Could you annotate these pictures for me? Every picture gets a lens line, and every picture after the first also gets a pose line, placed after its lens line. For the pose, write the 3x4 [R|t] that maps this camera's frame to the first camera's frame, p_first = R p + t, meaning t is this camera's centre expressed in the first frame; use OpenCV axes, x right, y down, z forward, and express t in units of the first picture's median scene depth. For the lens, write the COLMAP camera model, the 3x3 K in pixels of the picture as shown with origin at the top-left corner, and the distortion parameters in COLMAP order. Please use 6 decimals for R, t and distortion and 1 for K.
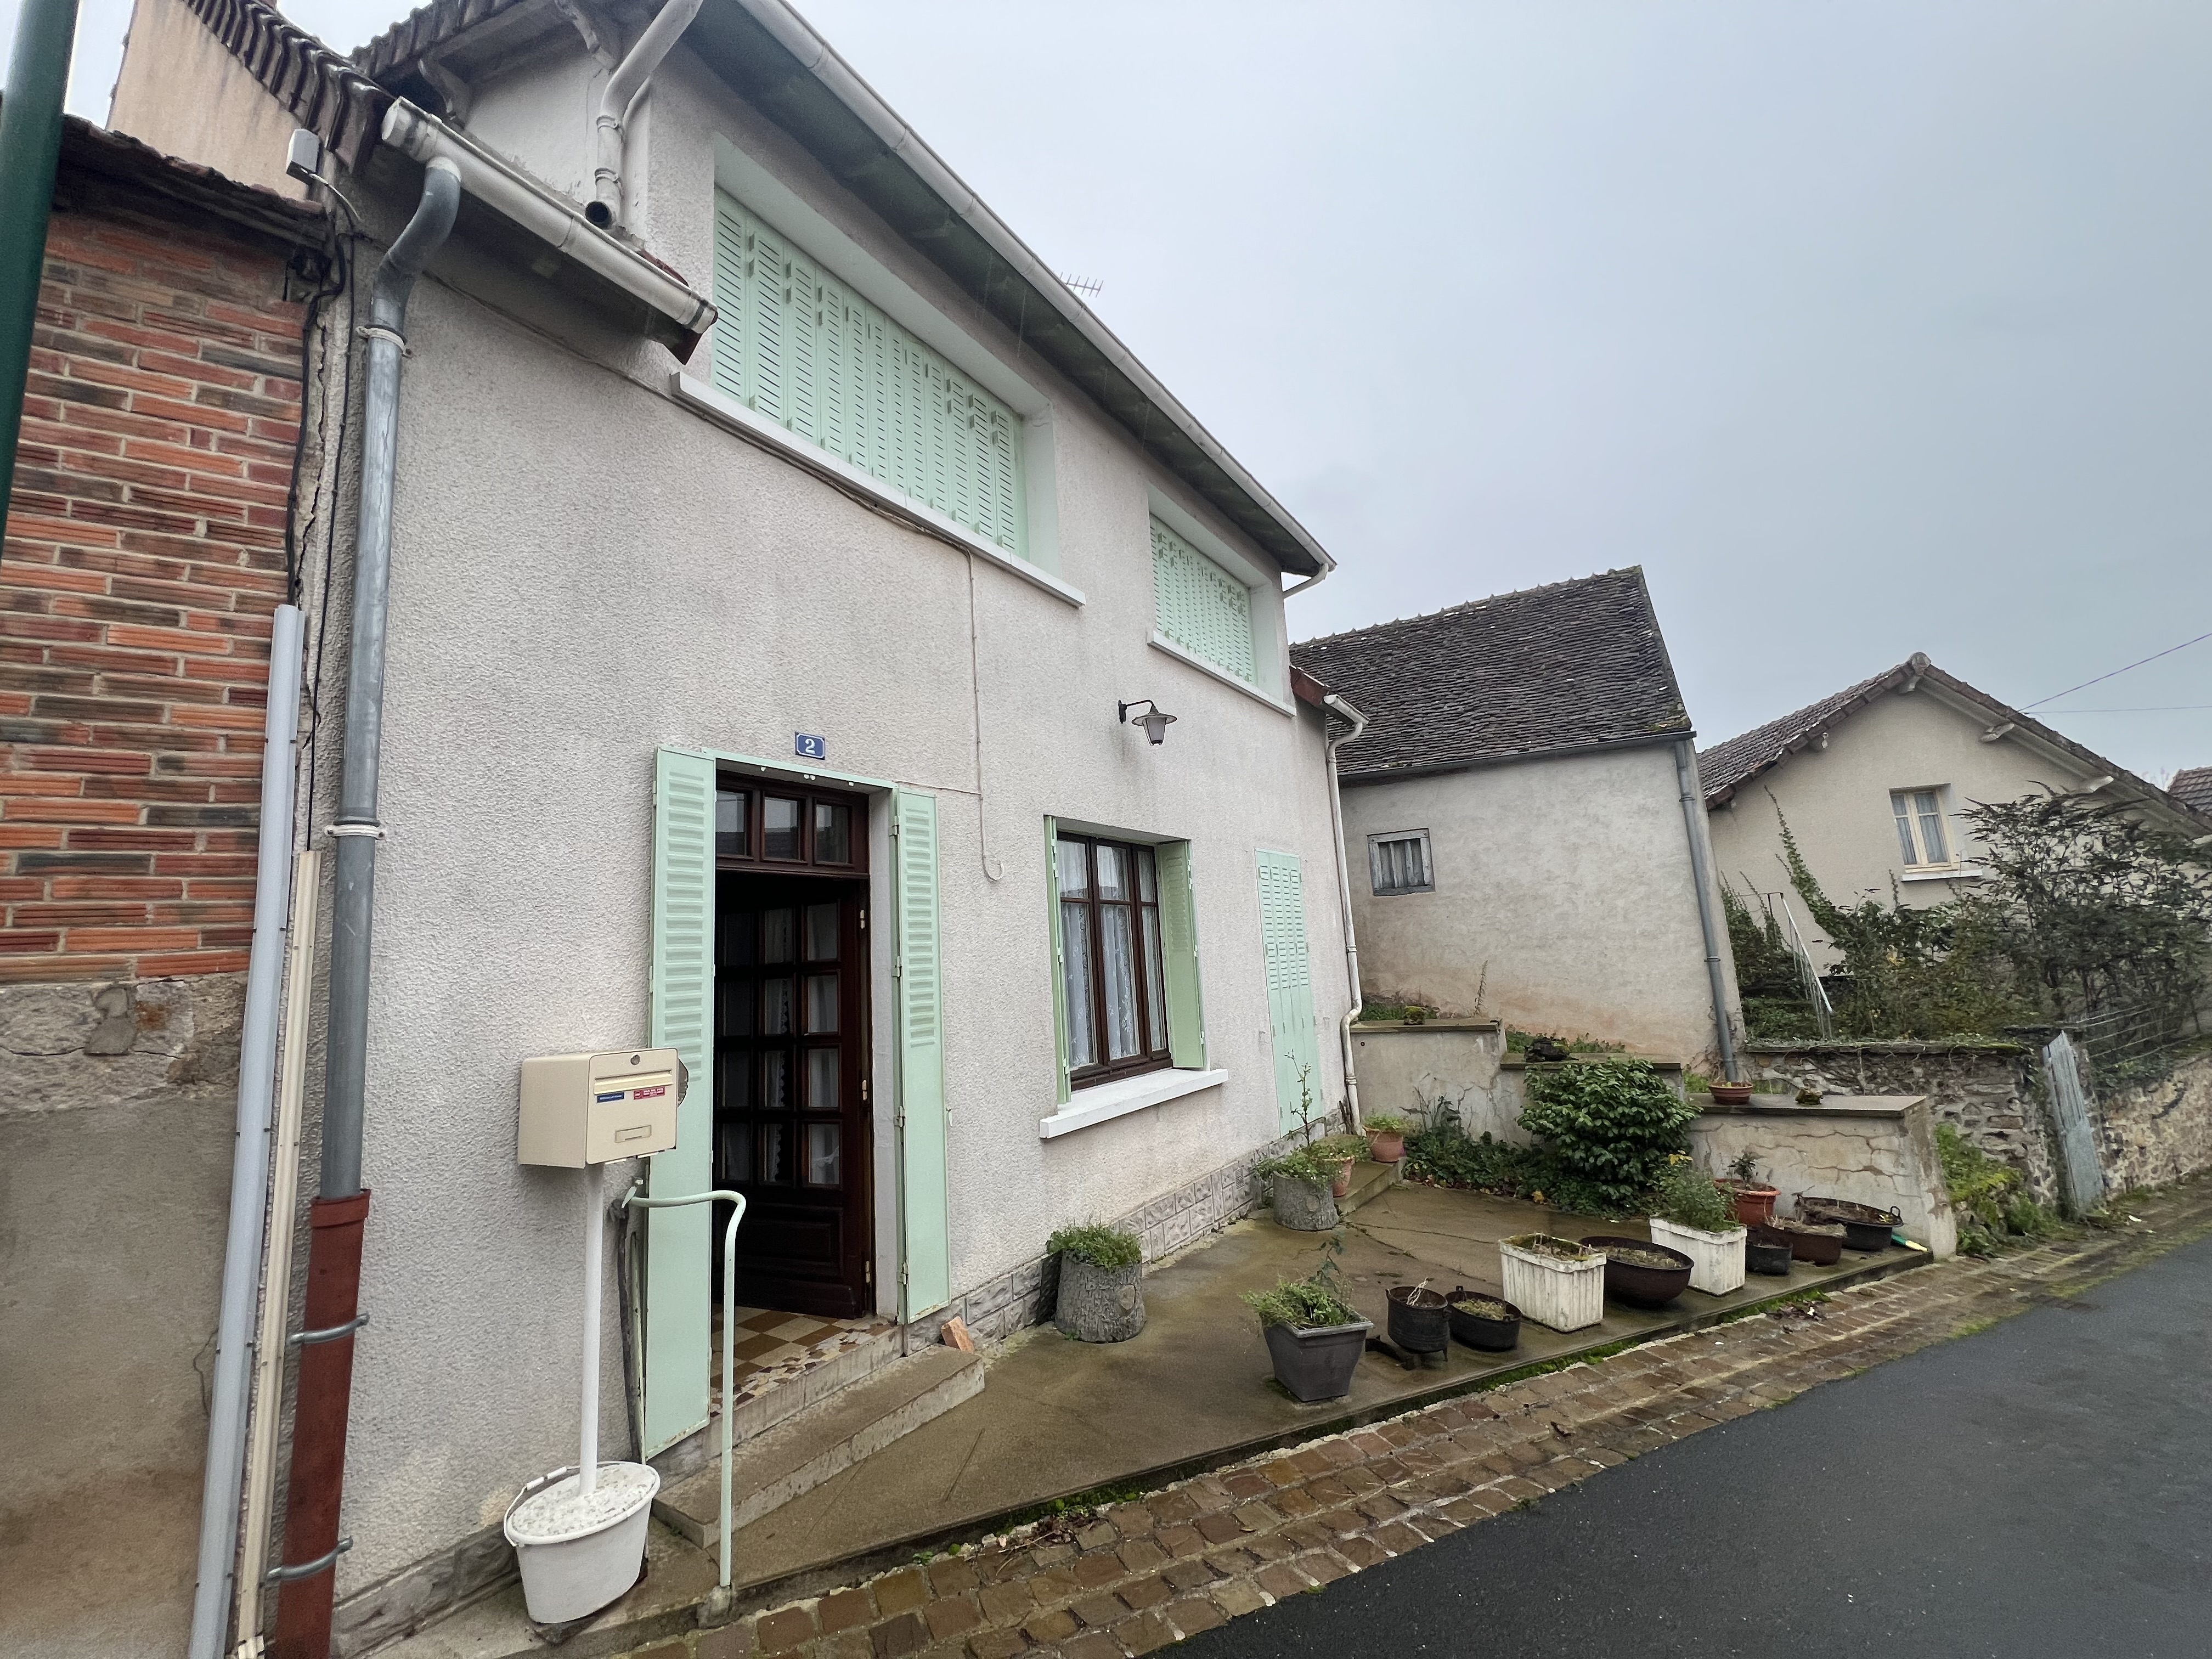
lens RADIAL K [[878.3, 0, 1106.0], [0, 878.3, 829.5], [0, 0, 1]] dist [-0.001701, -0.000009]
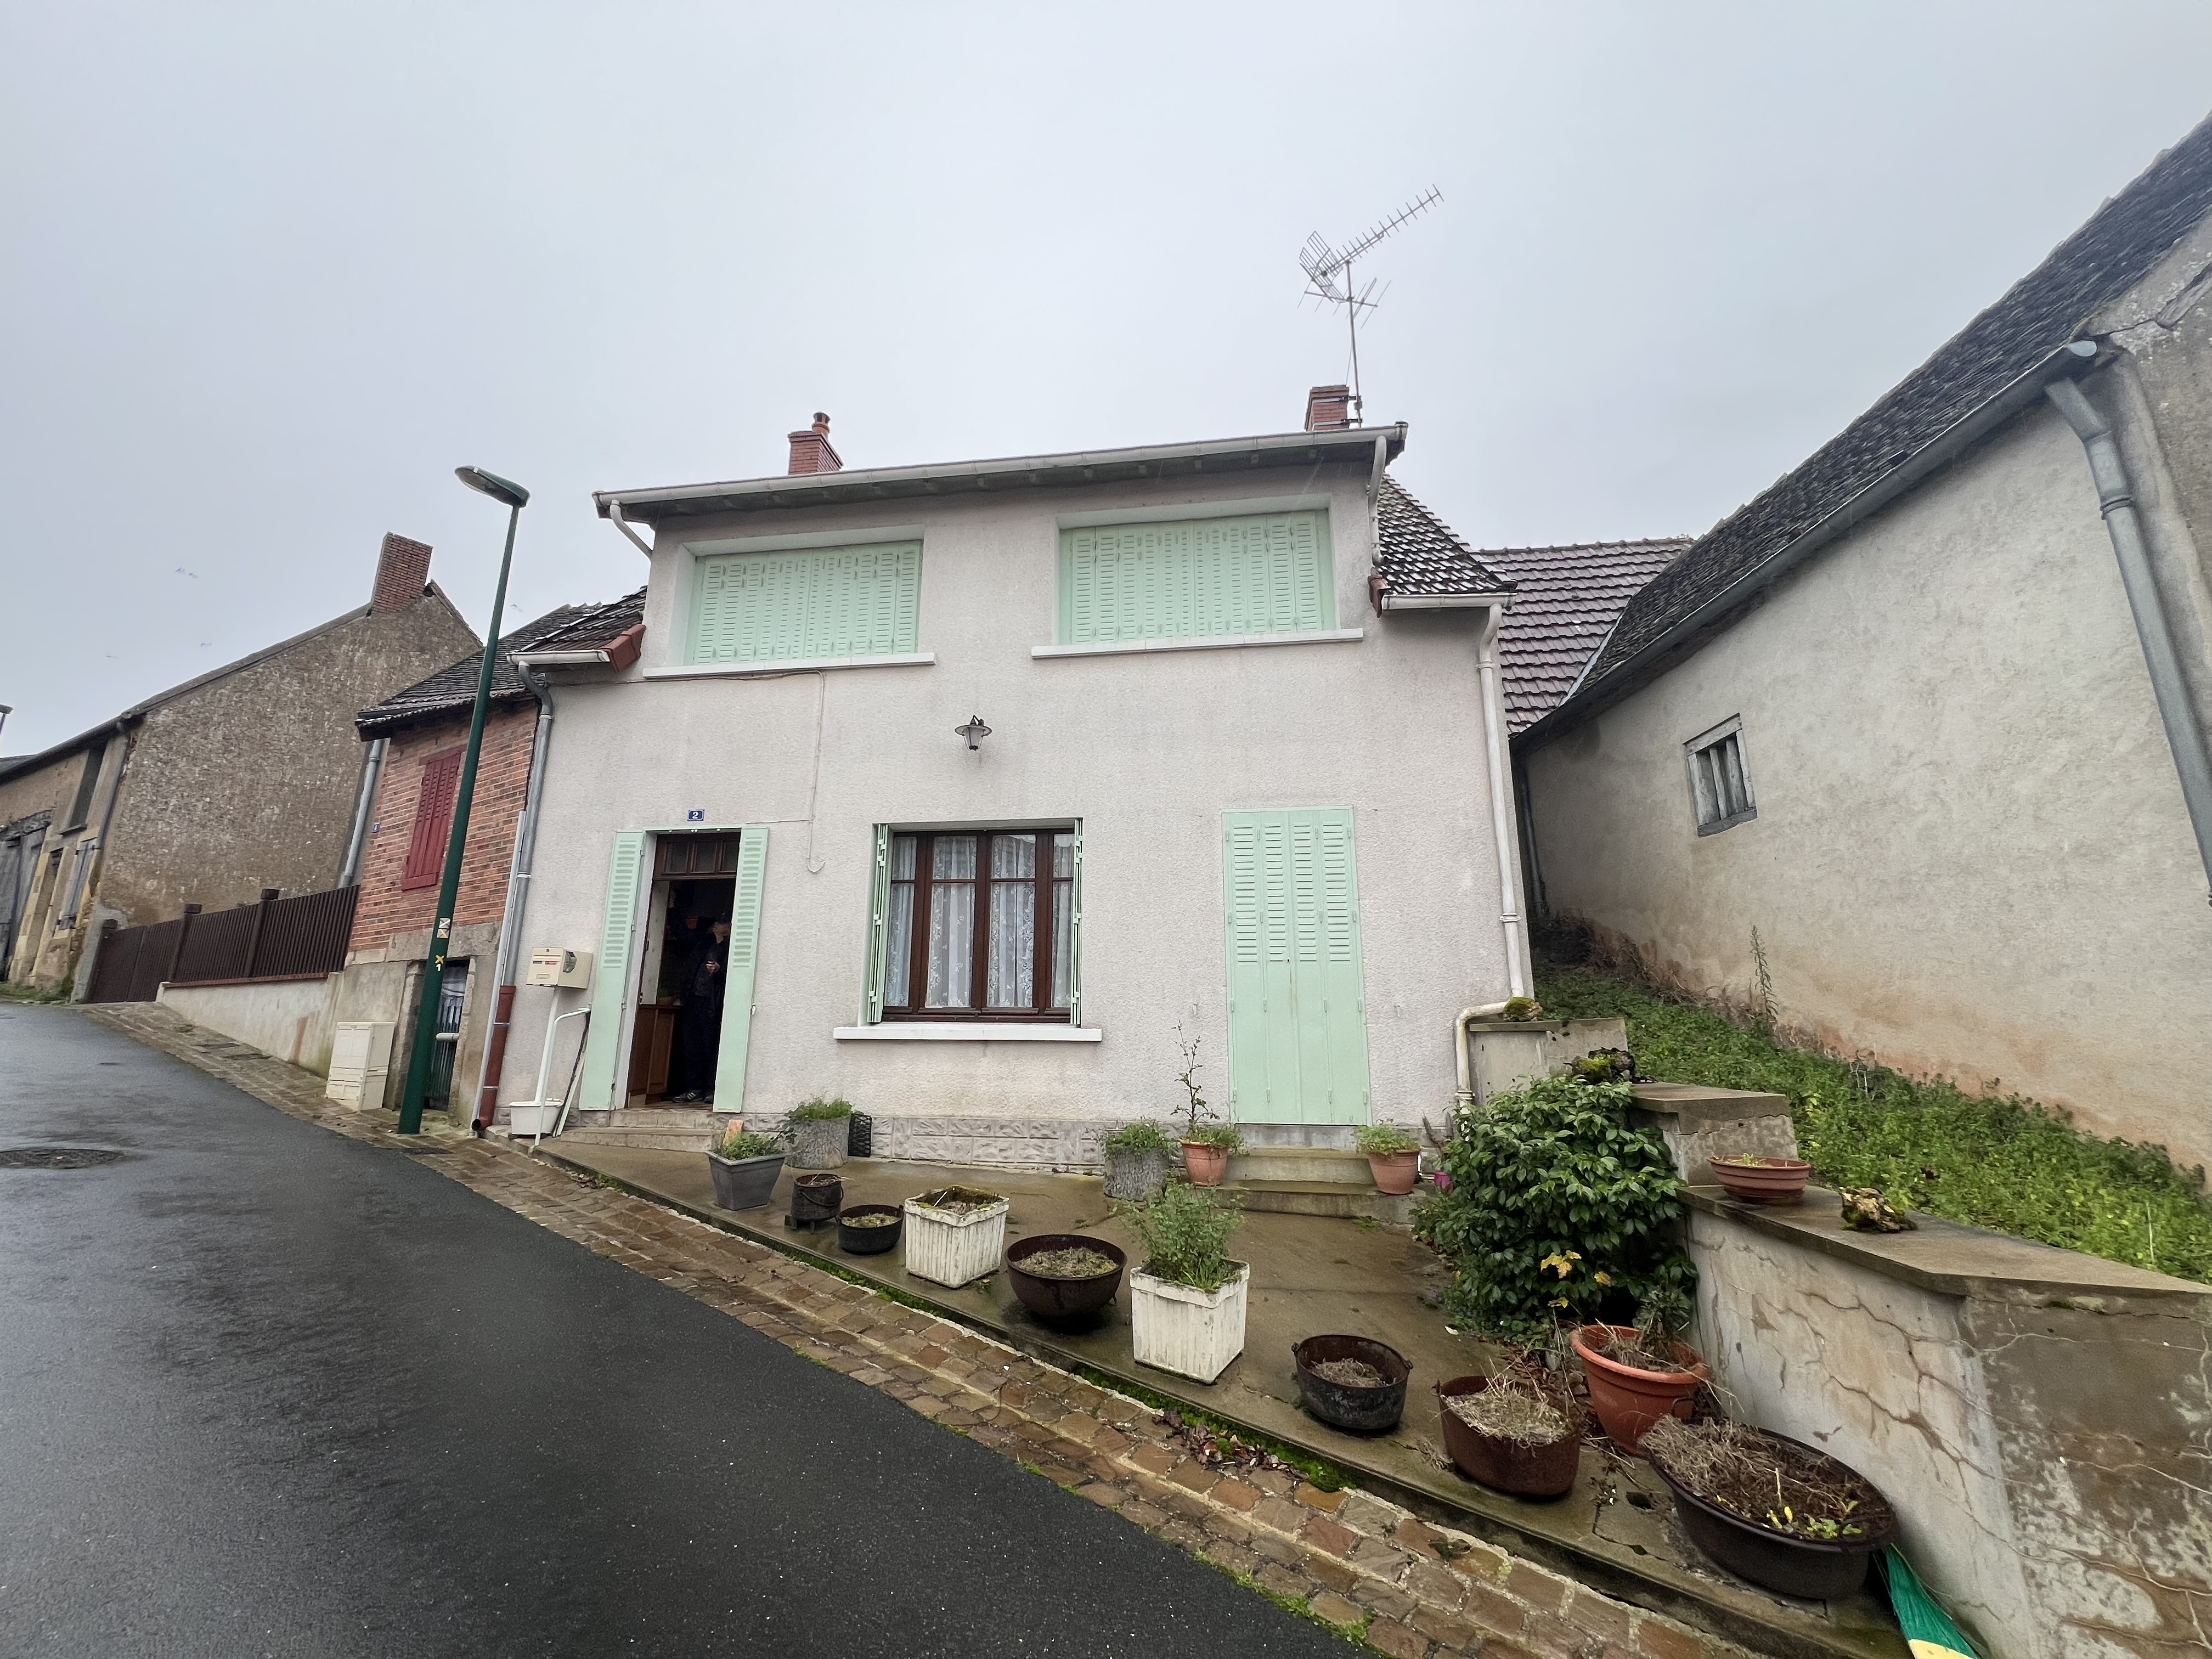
lens RADIAL K [[878.3, 0, 1106.0], [0, 878.3, 829.5], [0, 0, 1]] dist [-0.001701, -0.000009]
pose [[0.436272, -0.136655, -0.889377, 0.791576], [0.106633, 0.989287, -0.099699, 0.101791], [0.893474, -0.051341, 0.446170, 0.394969]]
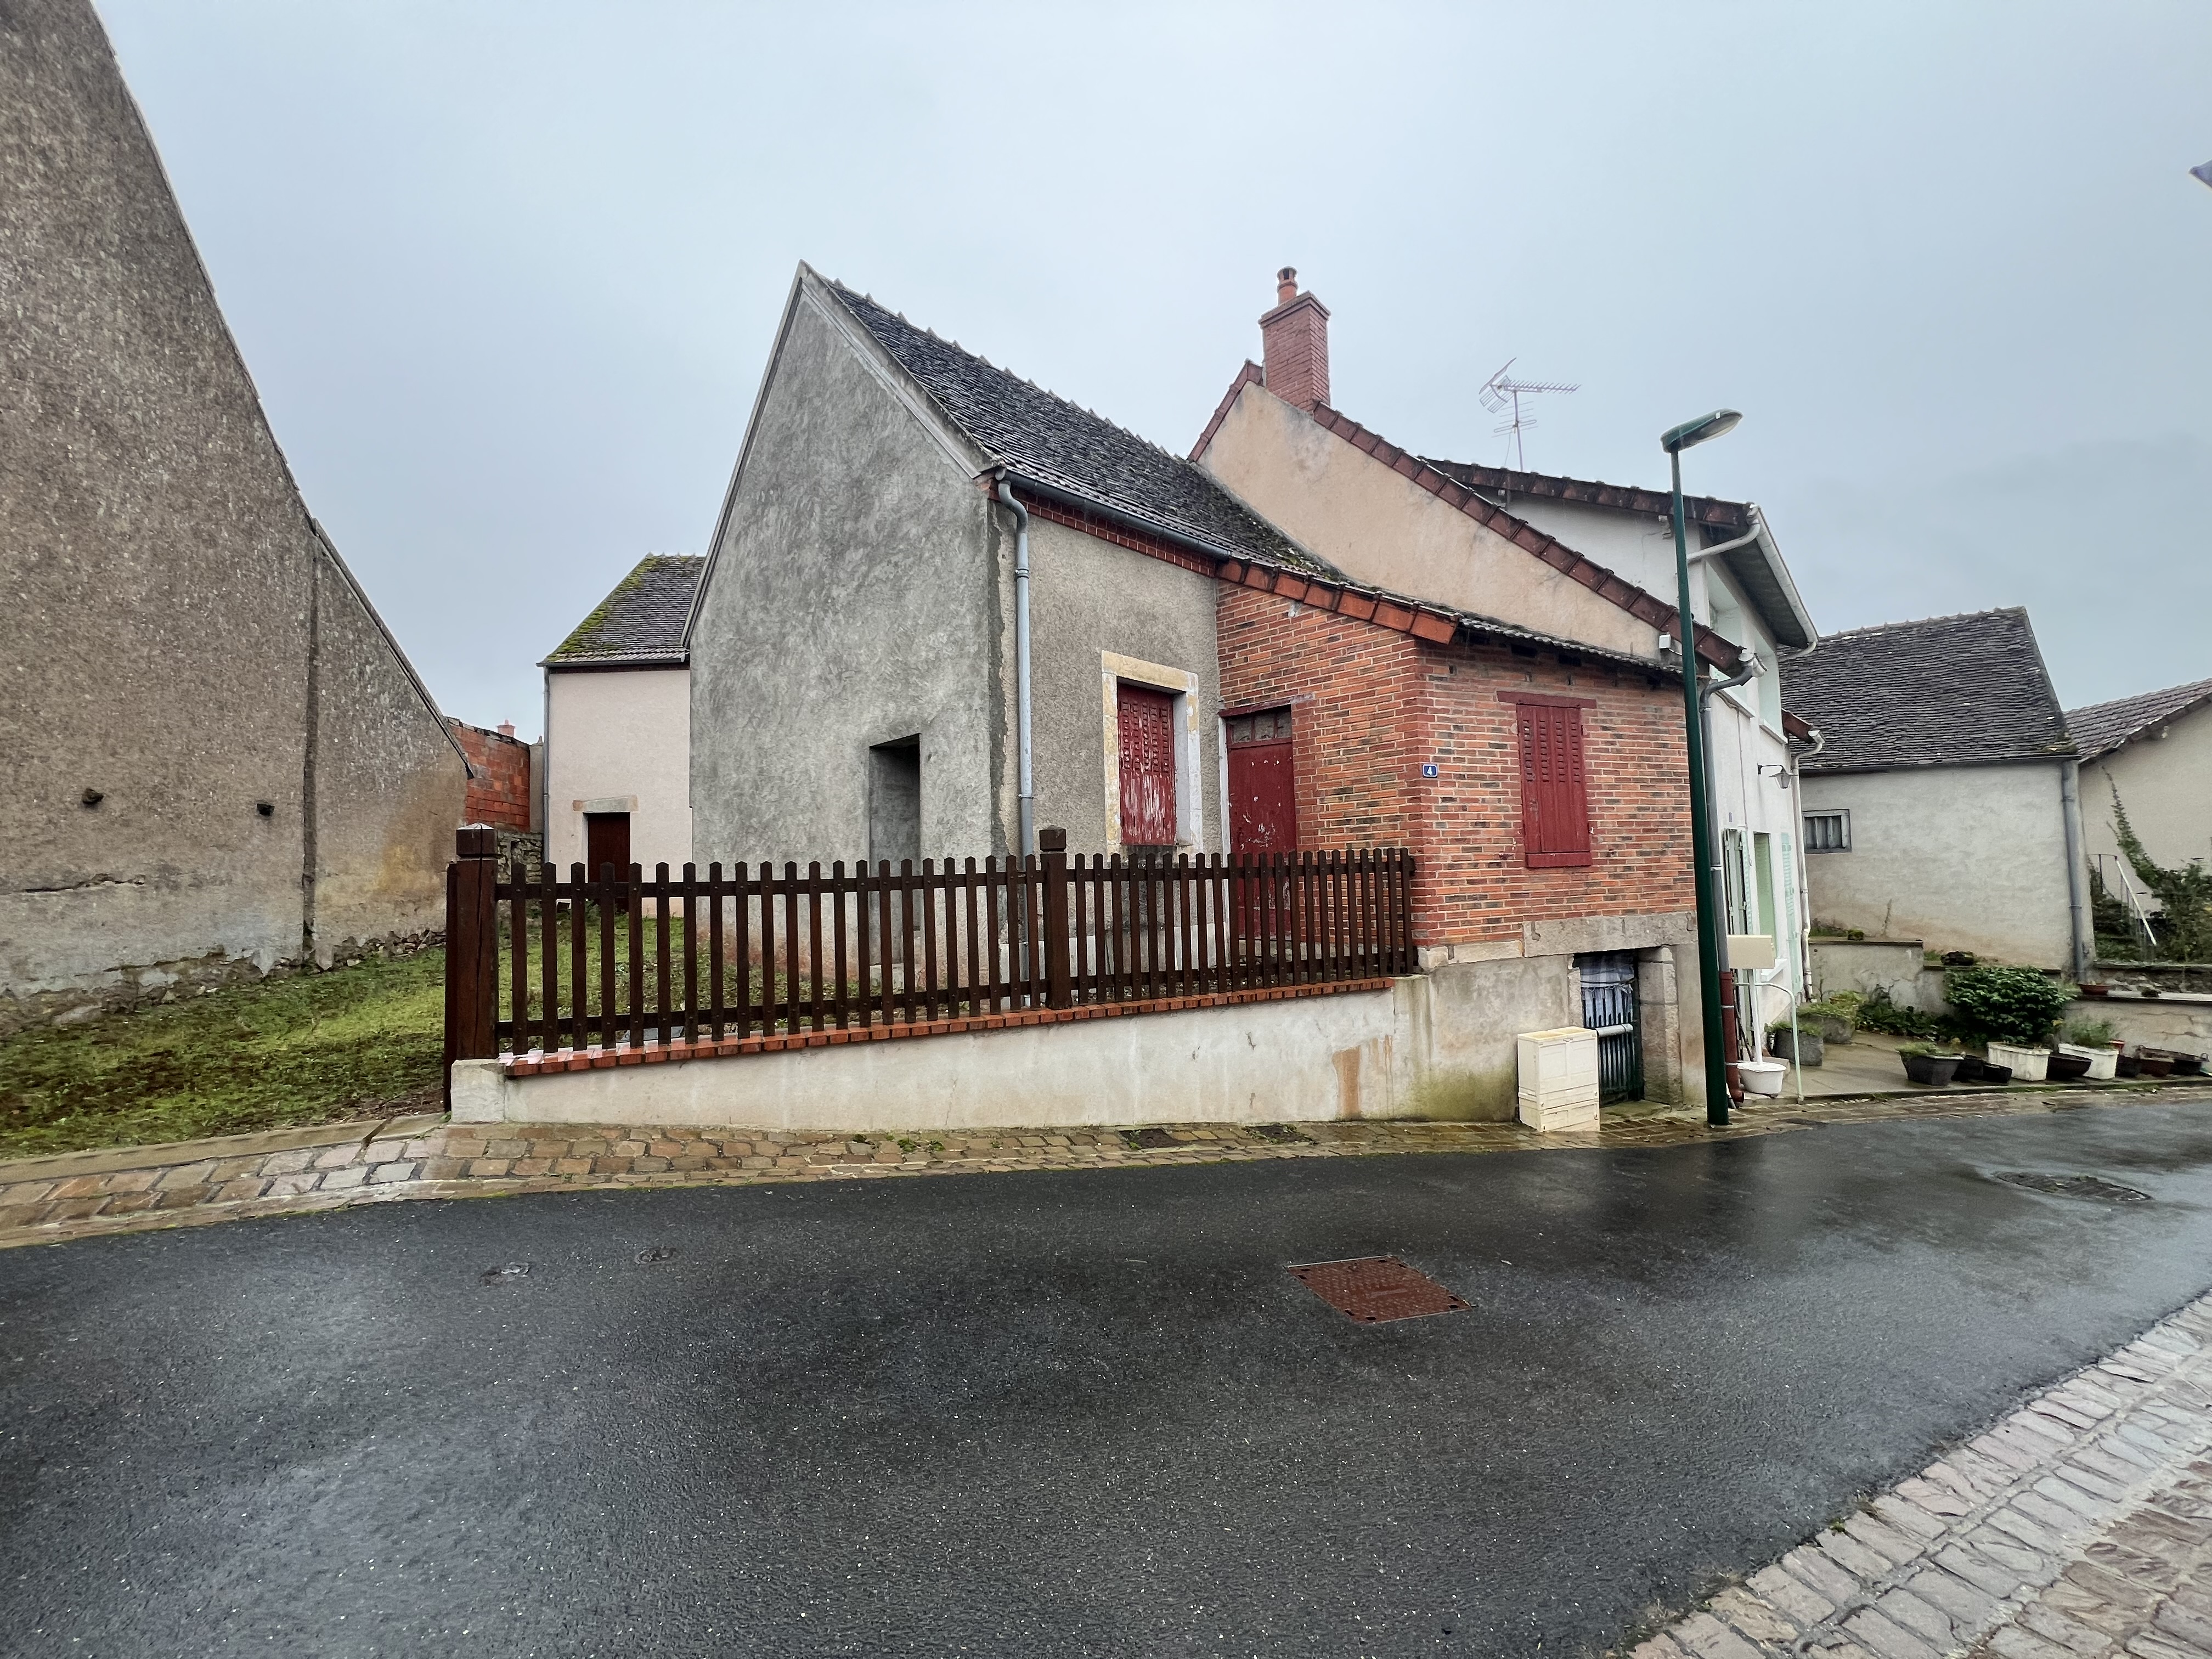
lens RADIAL K [[878.3, 0, 1106.0], [0, 878.3, 829.5], [0, 0, 1]] dist [-0.001701, -0.000009]
pose [[0.987560, 0.025149, -0.155219, -0.711777], [-0.008151, 0.993988, 0.109188, -0.133181], [0.157032, -0.106565, 0.981827, -0.717073]]
